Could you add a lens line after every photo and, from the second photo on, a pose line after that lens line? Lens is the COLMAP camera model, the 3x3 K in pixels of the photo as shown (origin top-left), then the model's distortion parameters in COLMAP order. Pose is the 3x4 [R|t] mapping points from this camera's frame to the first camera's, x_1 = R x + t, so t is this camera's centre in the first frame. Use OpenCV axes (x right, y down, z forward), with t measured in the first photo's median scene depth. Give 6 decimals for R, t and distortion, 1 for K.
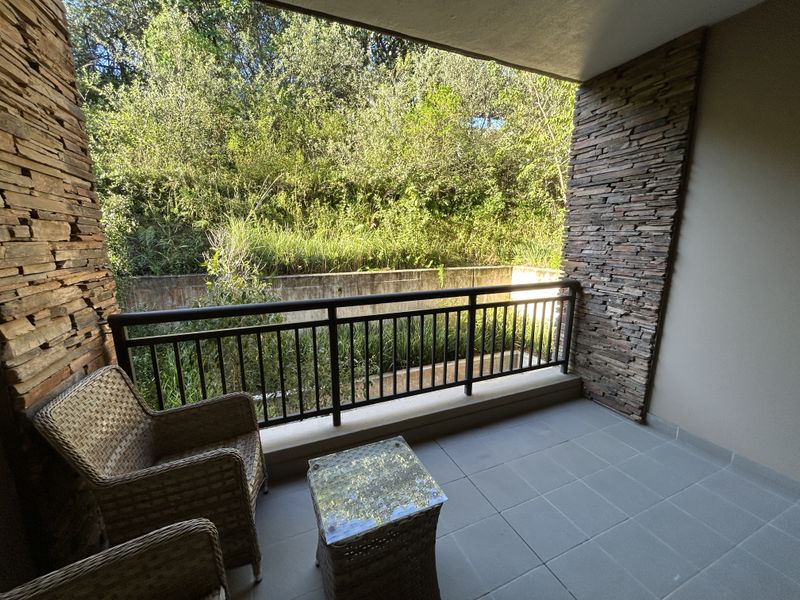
lens RADIAL K [[324.0, 0, 400.8], [0, 324.0, 300.9], [0, 0, 1]] dist [-0.002629, 0.001927]
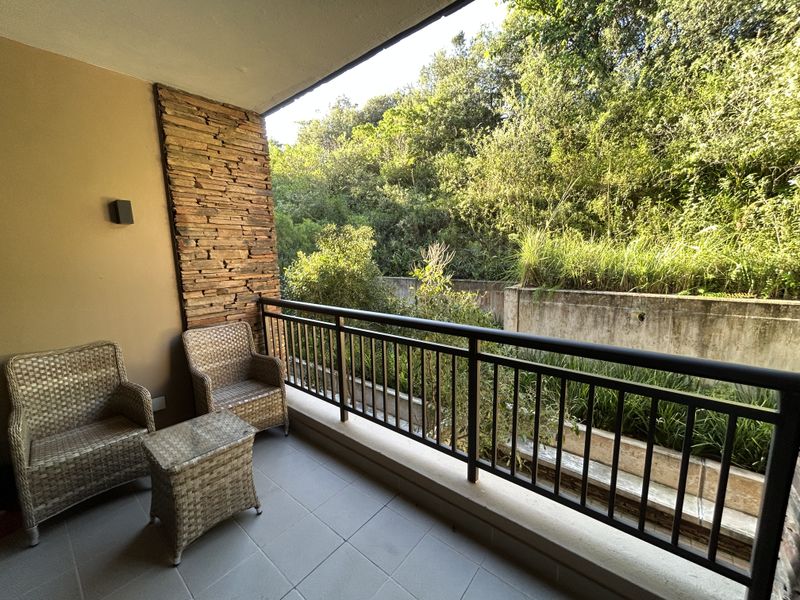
lens RADIAL K [[324.0, 0, 402.2], [0, 324.0, 303.3], [0, 0, 1]] dist [-0.002629, 0.001927]
pose [[0.456339, 0.134449, -0.879590, 0.211672], [-0.150632, 0.985924, 0.072554, -0.033725], [0.876963, 0.099386, 0.470168, 0.154812]]
